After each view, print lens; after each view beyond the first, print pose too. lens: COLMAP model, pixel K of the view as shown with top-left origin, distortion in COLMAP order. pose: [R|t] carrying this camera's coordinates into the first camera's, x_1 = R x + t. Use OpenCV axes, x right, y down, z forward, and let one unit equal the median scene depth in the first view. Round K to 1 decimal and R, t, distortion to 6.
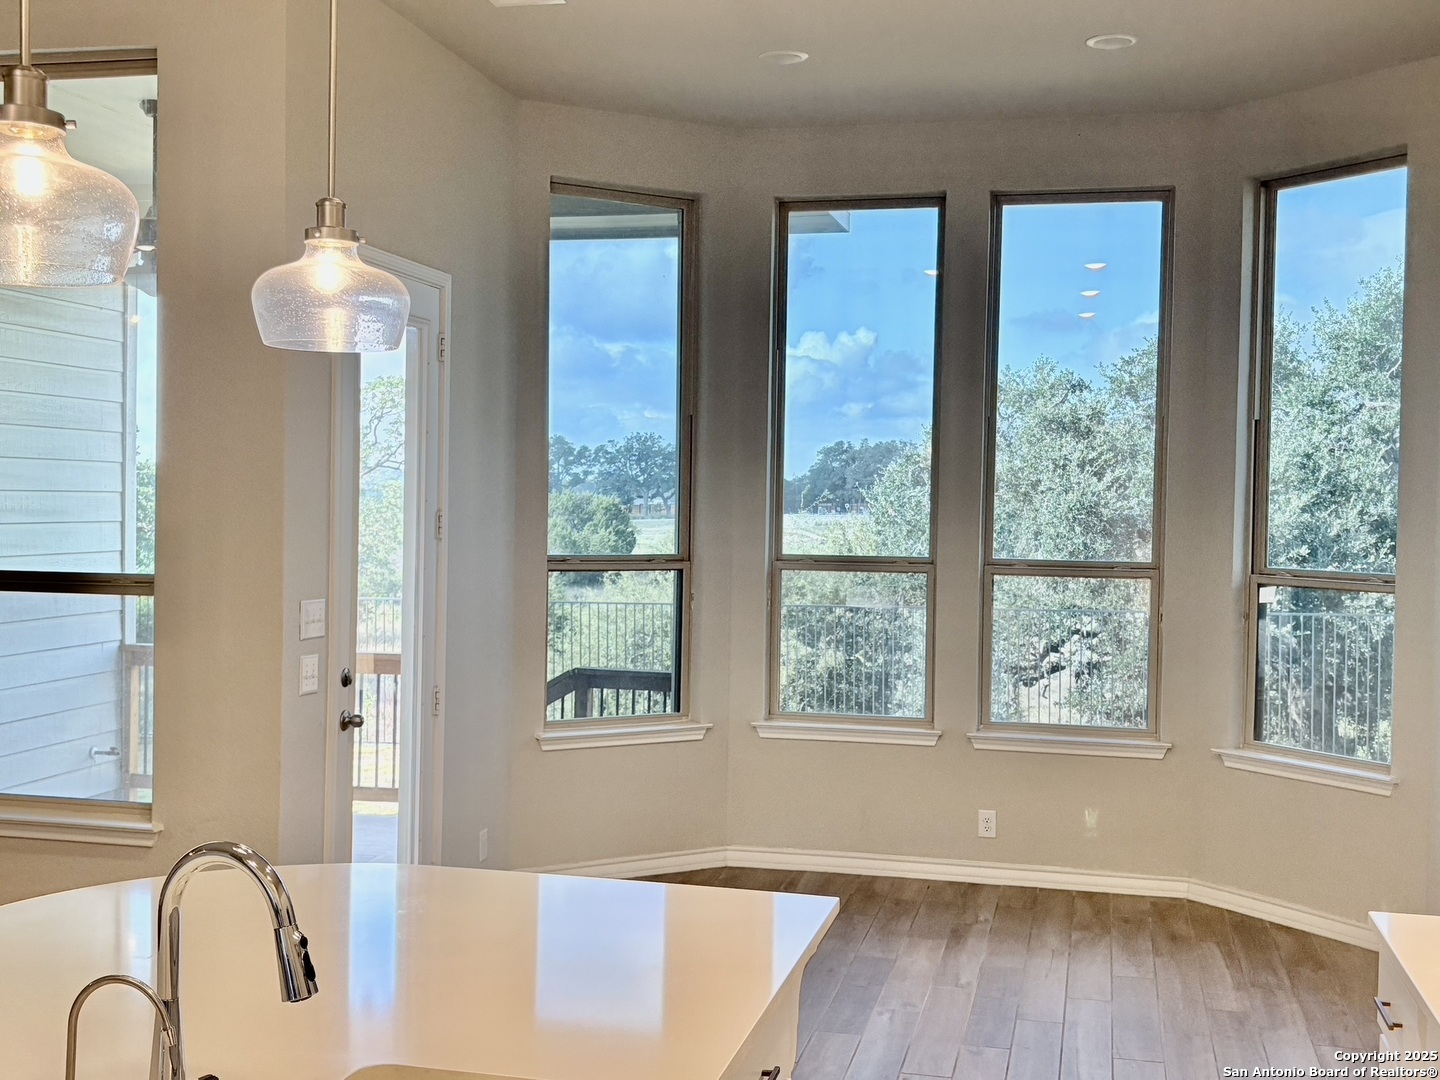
lens RADIAL K [[1650.8, 0, 720.6], [0, 1650.8, 556.6], [0, 0, 1]] dist [0.164348, -0.569141]
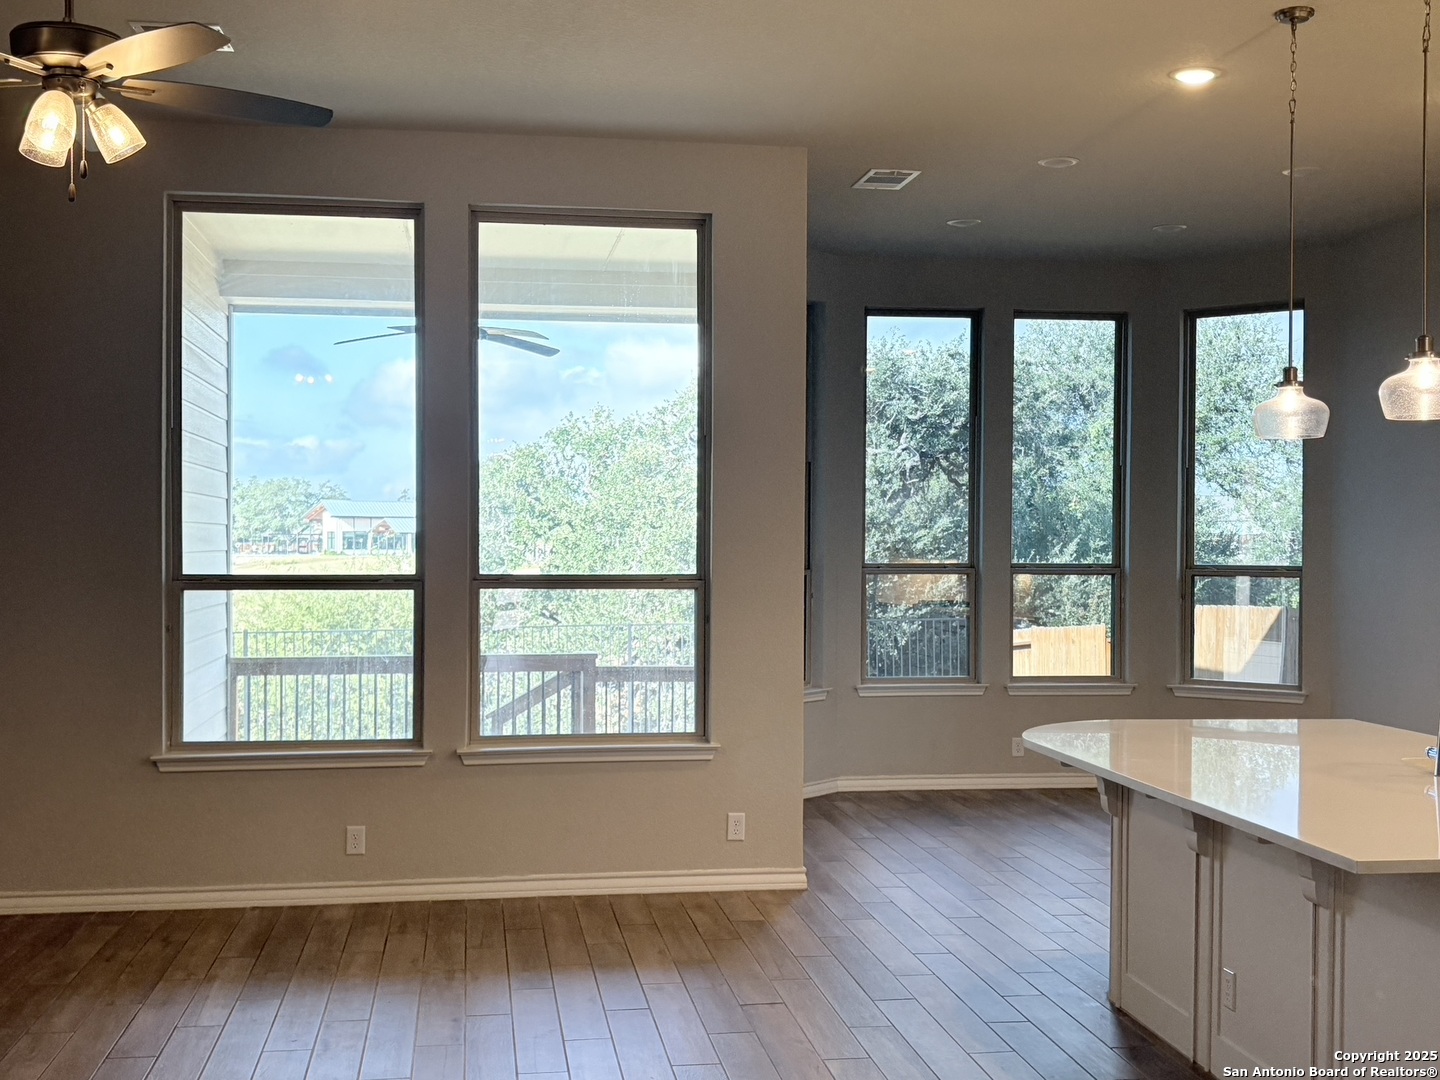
lens RADIAL K [[1650.8, 0, 720.6], [0, 1650.8, 556.6], [0, 0, 1]] dist [0.164348, -0.569141]
pose [[0.929576, -0.015398, 0.368309, -0.041125], [0.023727, 0.999555, -0.018096, 0.000997], [-0.367866, 0.025560, 0.929527, -0.017294]]
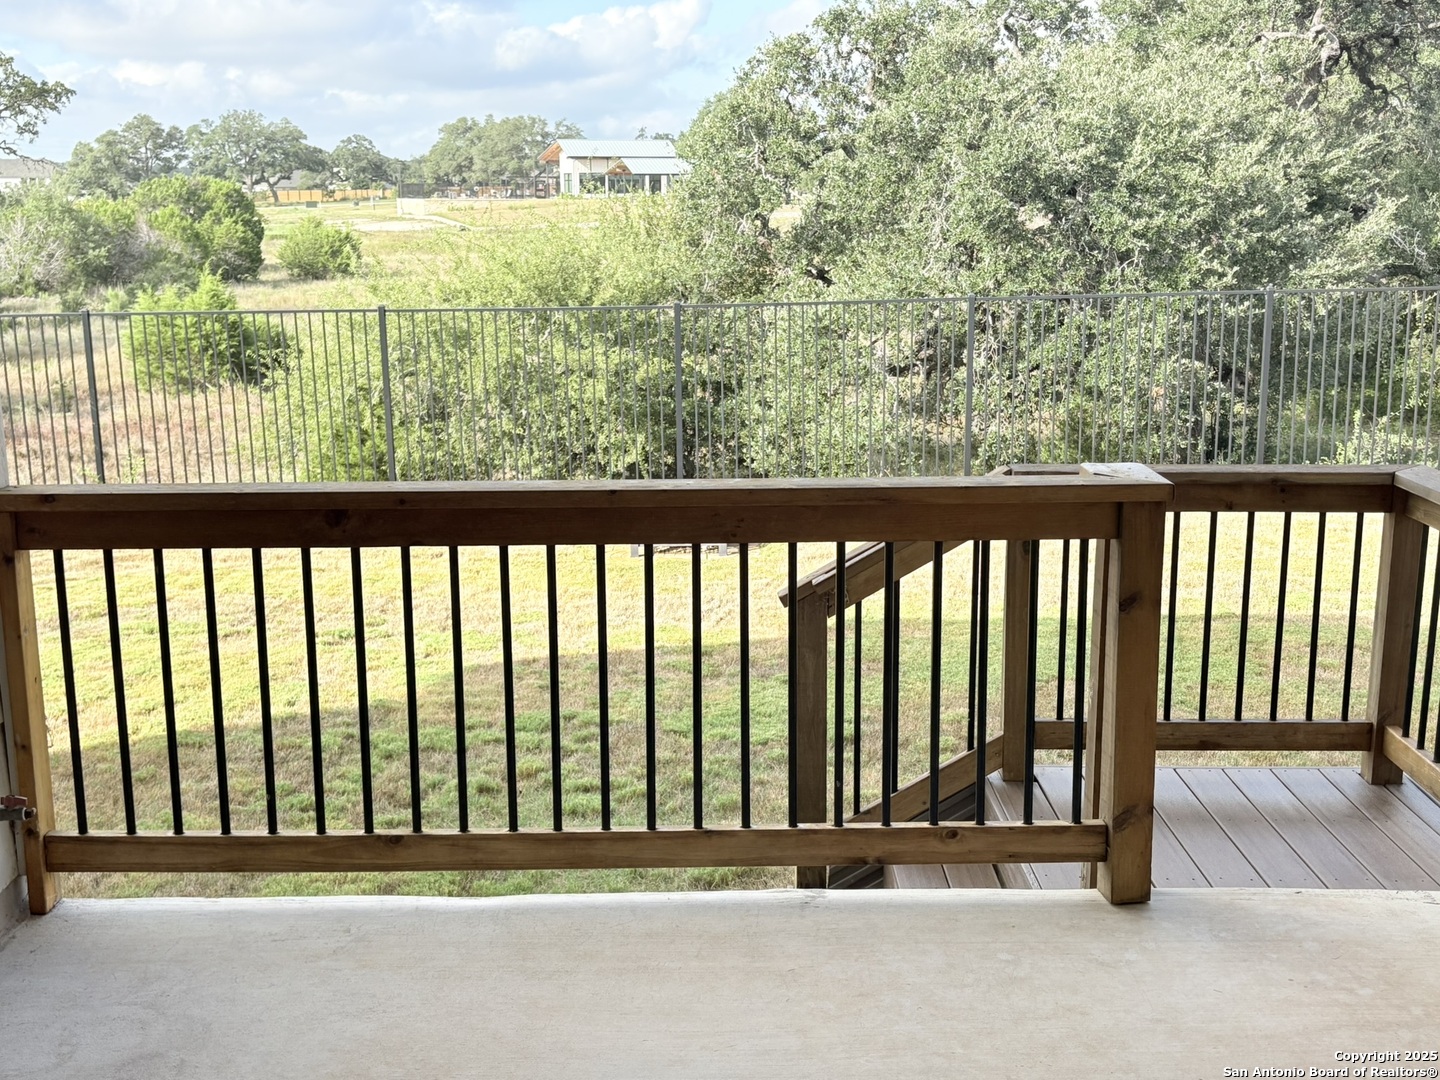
lens RADIAL K [[1643.8, 0, 718.3], [0, 1643.8, 588.5], [0, 0, 1]] dist [0.078650, -0.188710]
pose [[0.972939, -0.075567, 0.218354, -0.025019], [0.029232, 0.977672, 0.208096, 0.000190], [-0.229204, -0.196082, 0.953424, 0.055043]]
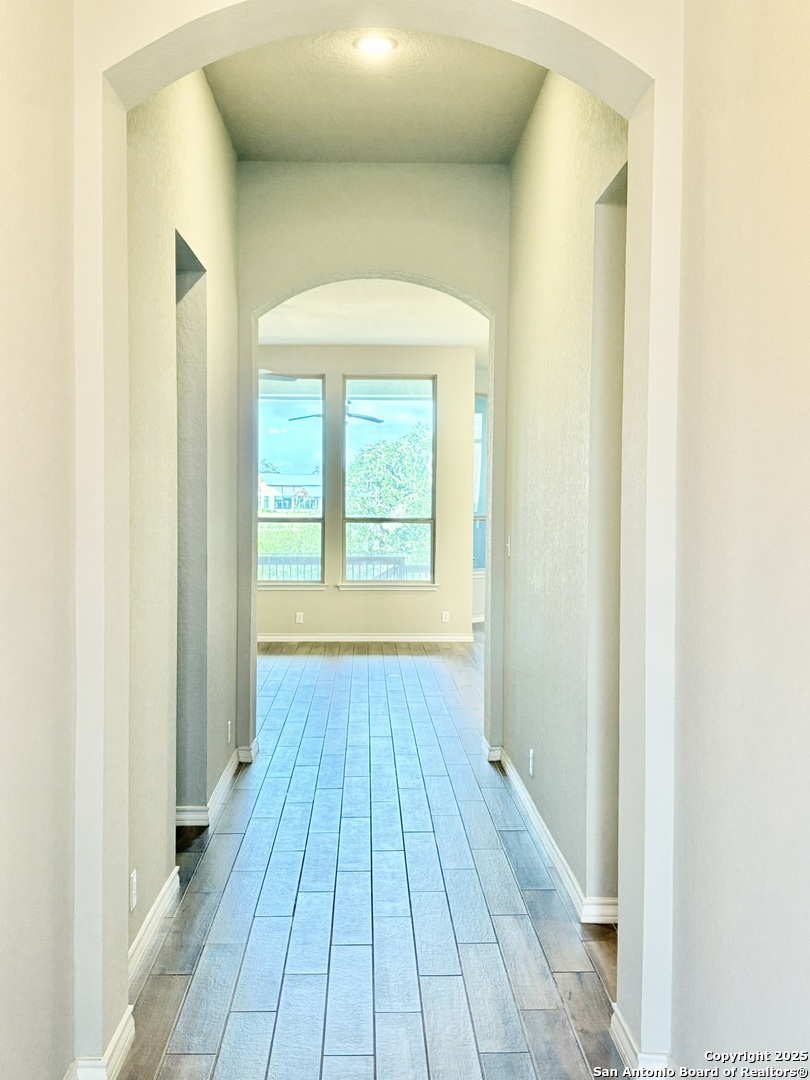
lens RADIAL K [[1232.9, 0, 405.0], [0, 1232.9, 540.0], [0, 0, 1]] dist [0.078650, -0.188710]
pose [[0.966265, -0.017850, 0.256930, -0.052632], [0.018446, 0.999830, 0.000090, 0.002763], [-0.256888, 0.004652, 0.966430, -0.077217]]
